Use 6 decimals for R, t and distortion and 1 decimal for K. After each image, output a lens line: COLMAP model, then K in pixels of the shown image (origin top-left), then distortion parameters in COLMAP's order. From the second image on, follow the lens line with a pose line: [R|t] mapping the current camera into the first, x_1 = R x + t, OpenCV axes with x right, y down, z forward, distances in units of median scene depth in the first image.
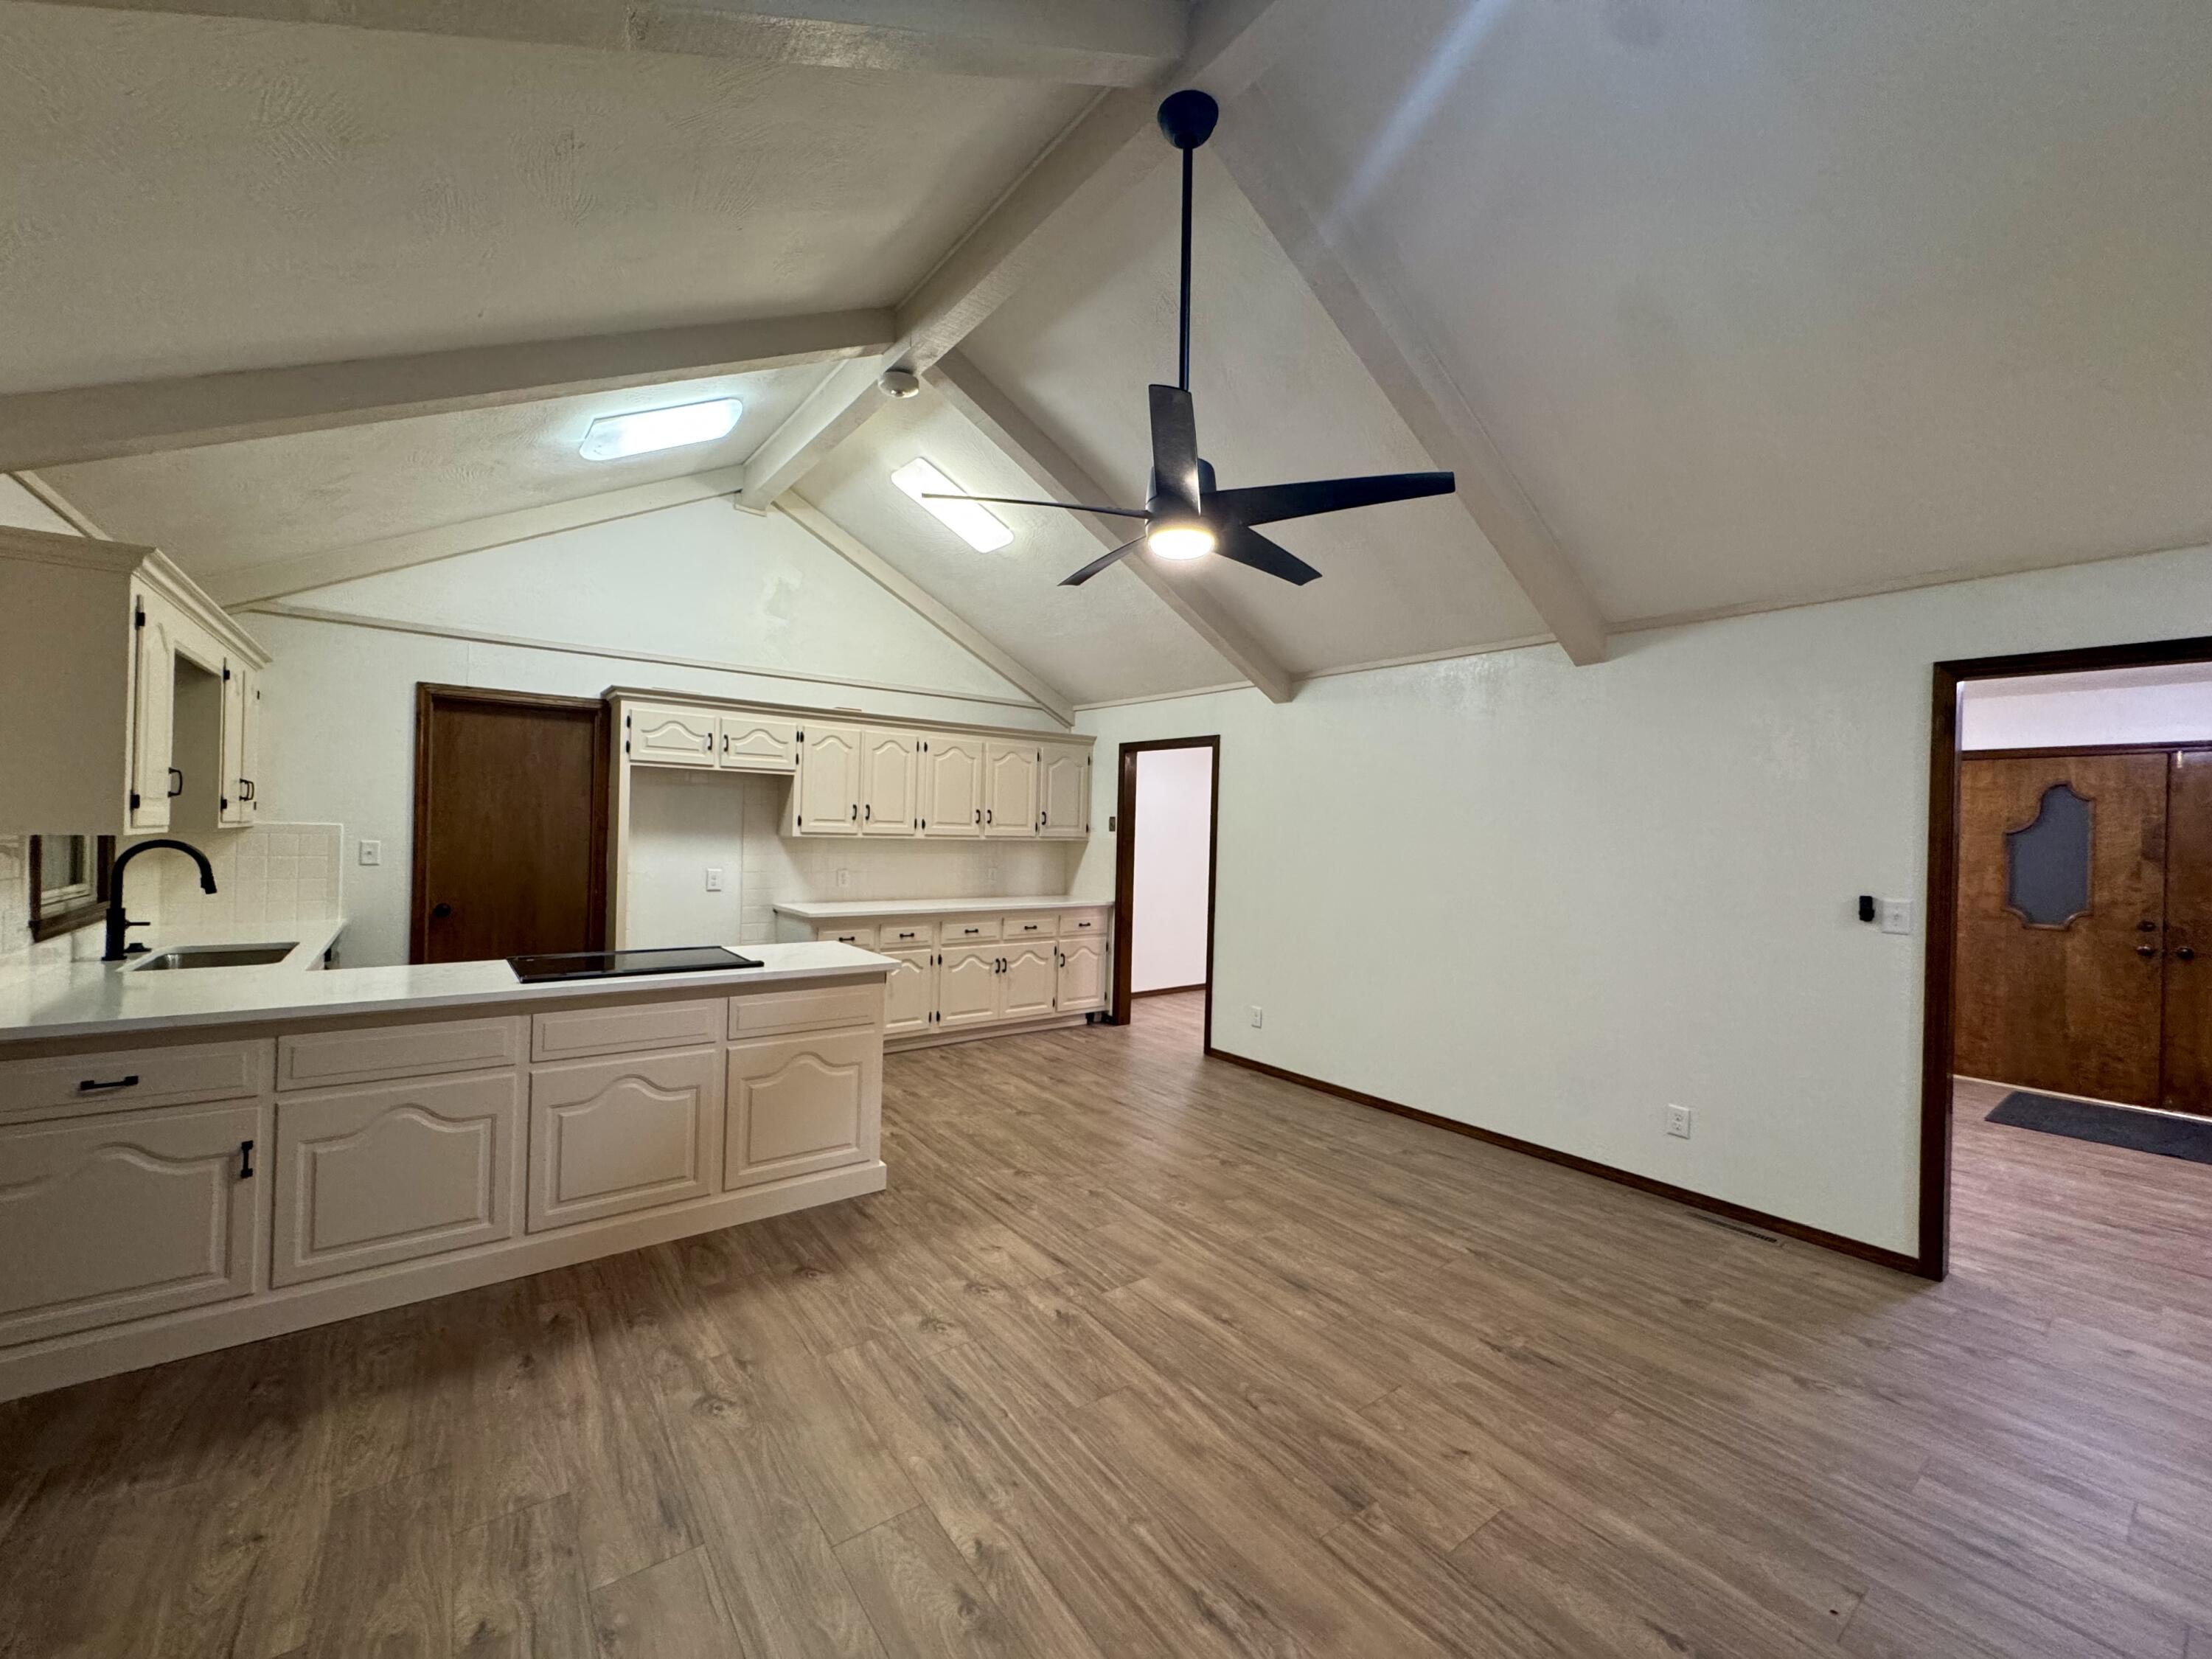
lens RADIAL K [[883.8, 0, 1106.1], [0, 883.8, 824.4], [0, 0, 1]] dist [-0.002054, -0.000556]
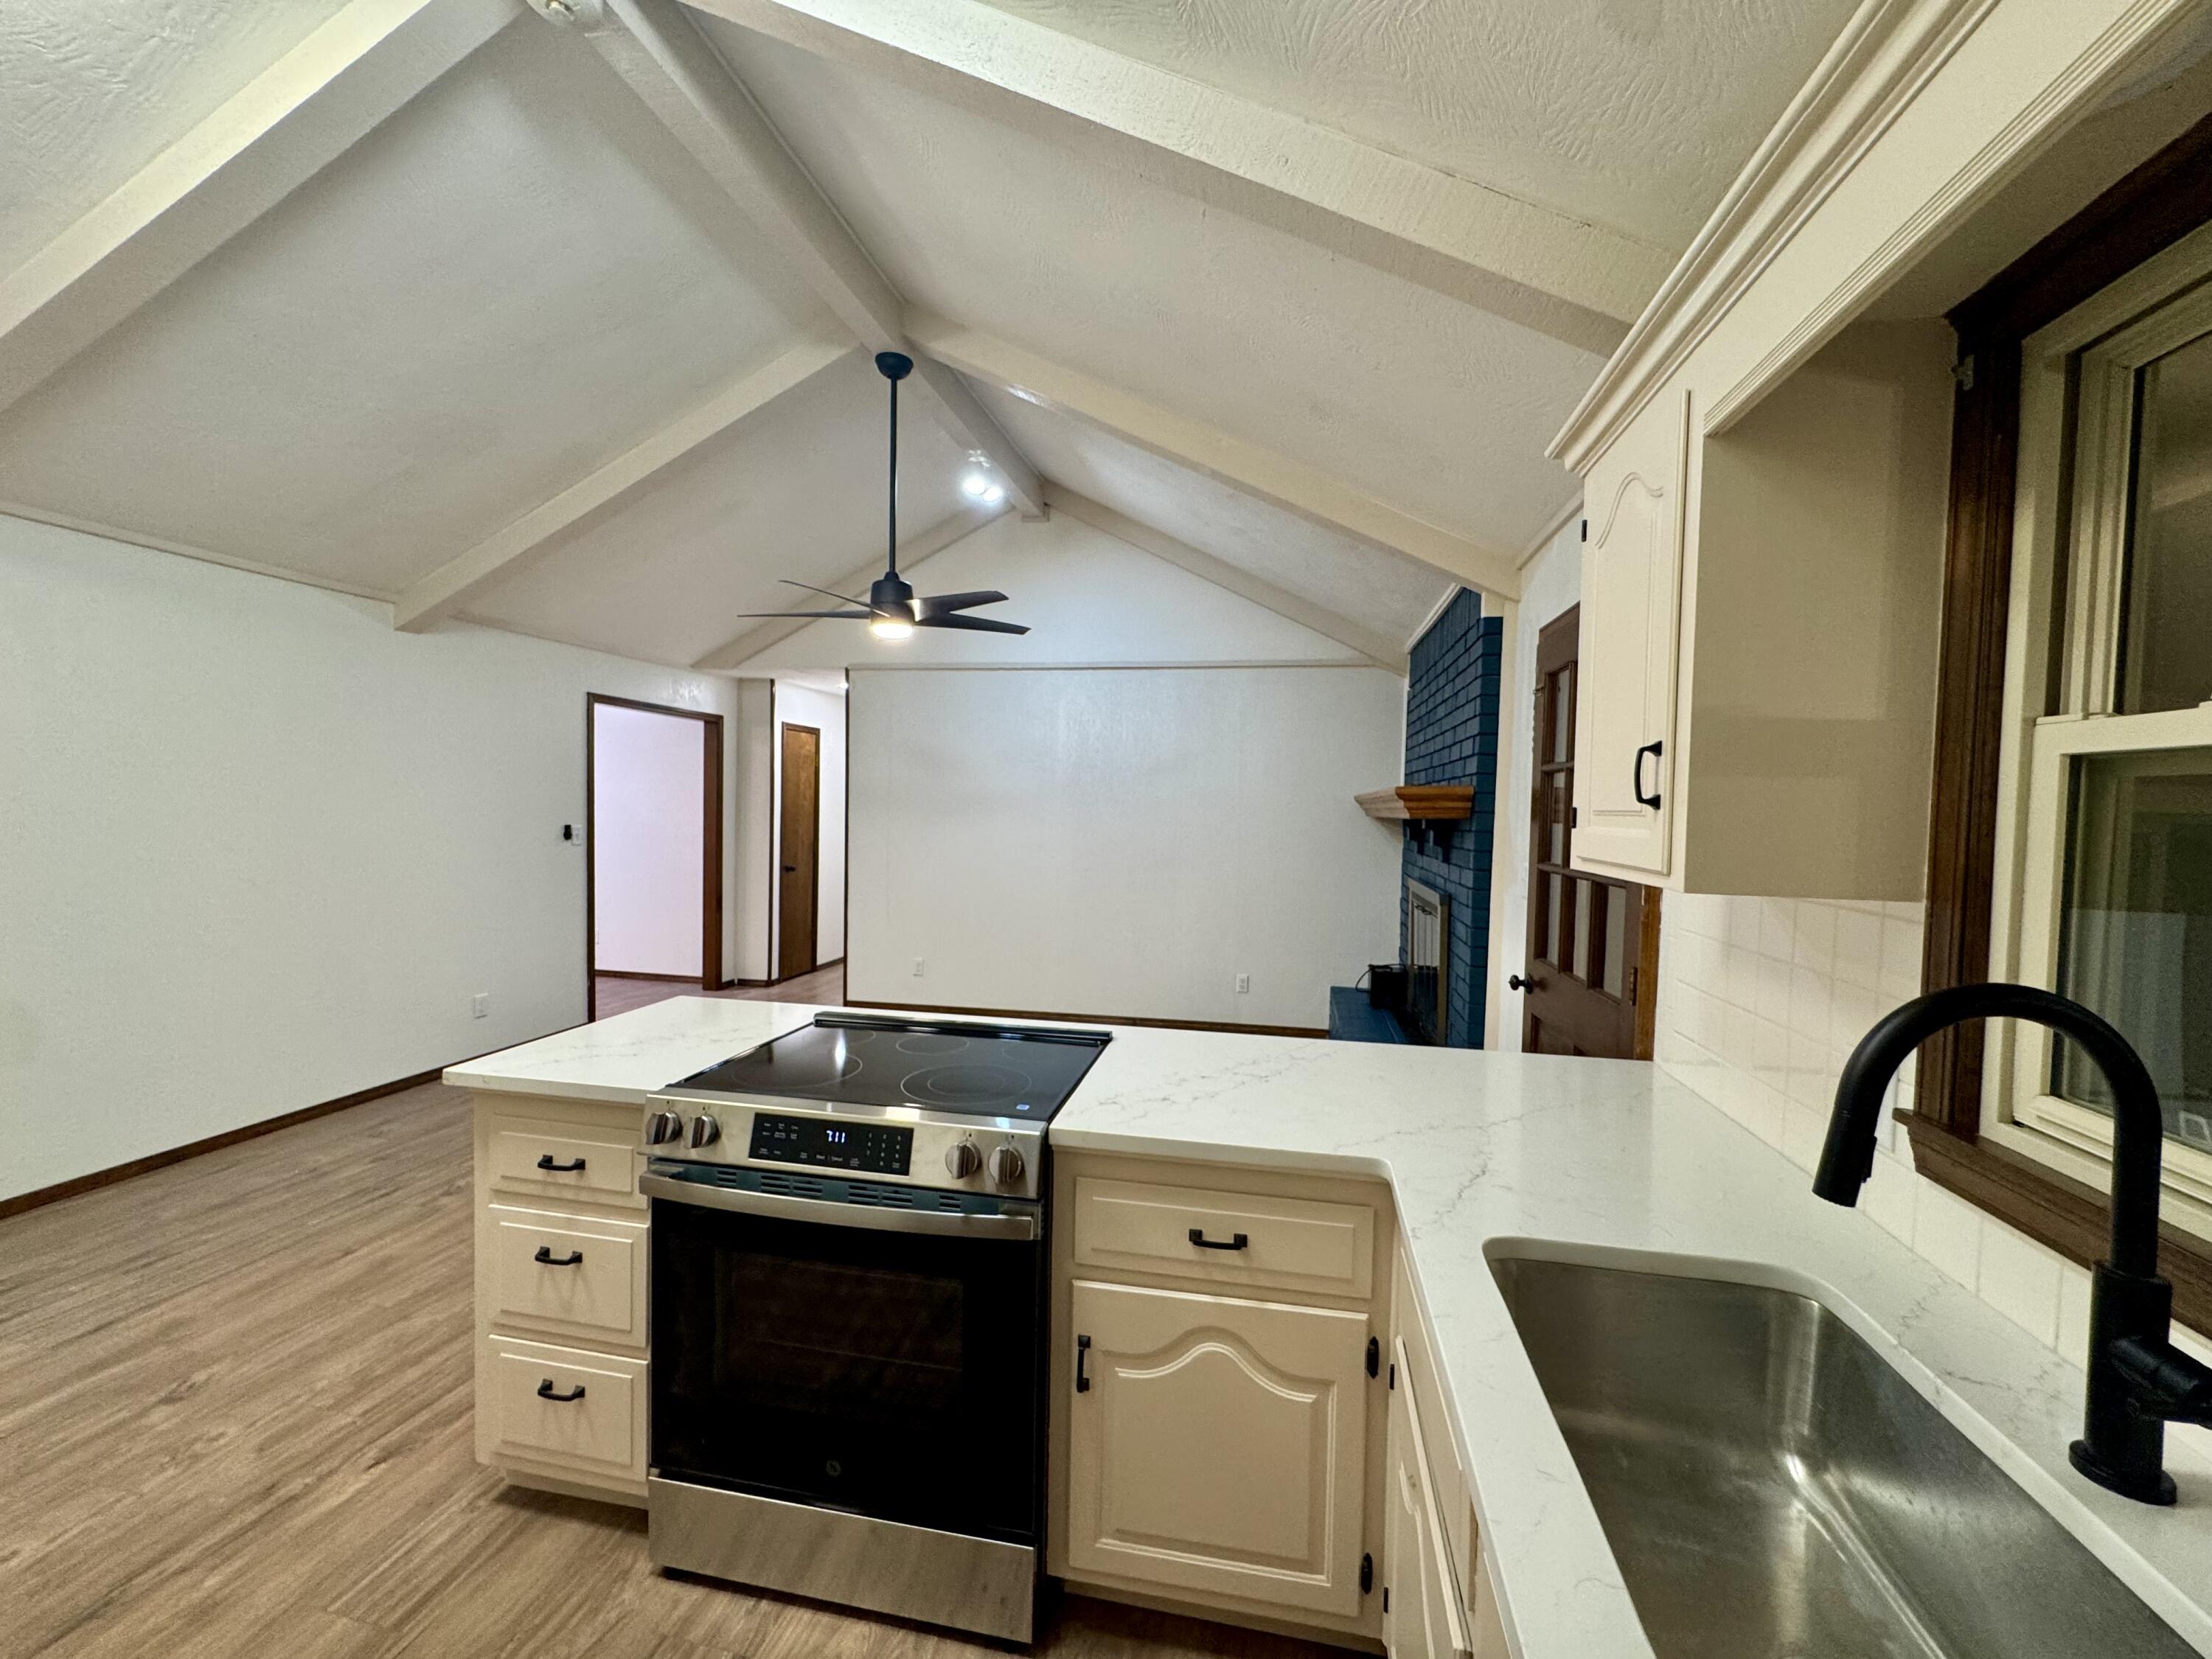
lens RADIAL K [[883.8, 0, 1106.1], [0, 883.8, 824.4], [0, 0, 1]] dist [-0.002054, -0.000556]
pose [[-0.649917, -0.056542, 0.757899, -0.587632], [-0.043795, 0.998358, 0.036926, -0.013838], [-0.758742, -0.009193, -0.651326, 0.723291]]
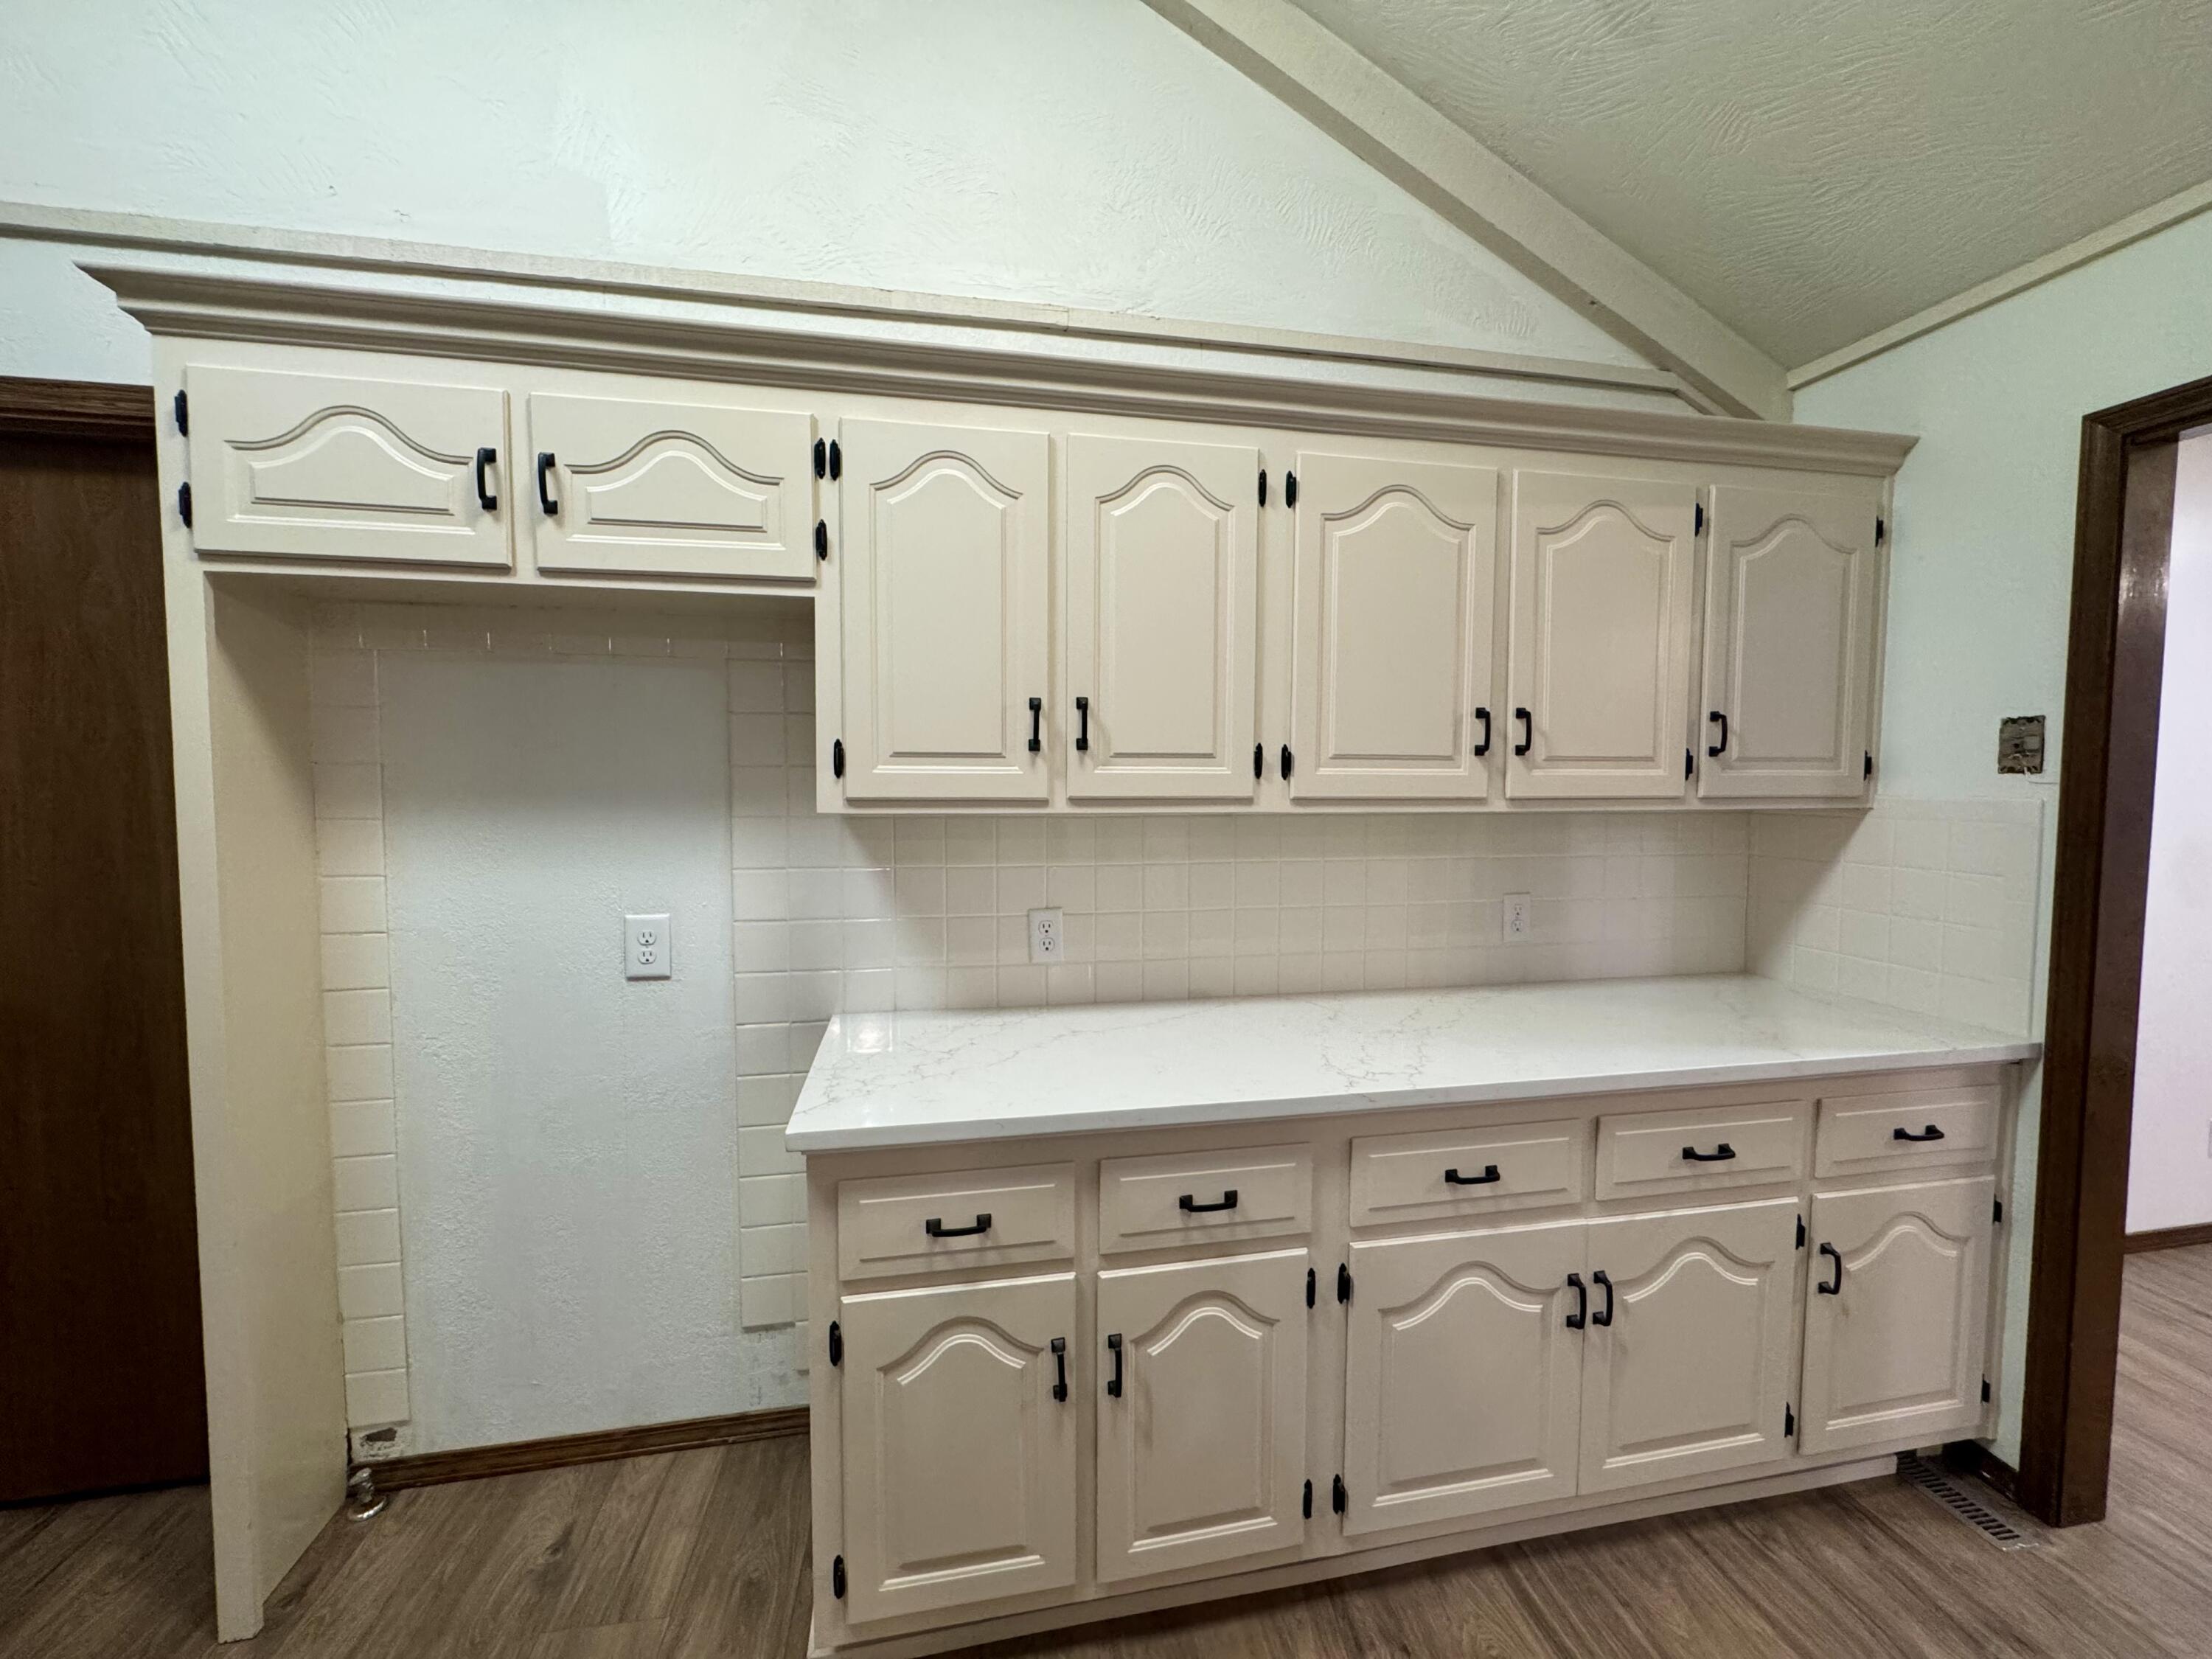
lens RADIAL K [[883.8, 0, 1106.1], [0, 883.8, 824.4], [0, 0, 1]] dist [-0.002054, -0.000556]
pose [[0.886626, 0.001297, -0.462486, -0.129183], [0.022236, 0.998720, 0.045430, 0.005747], [0.461953, -0.050564, 0.885462, 0.738356]]
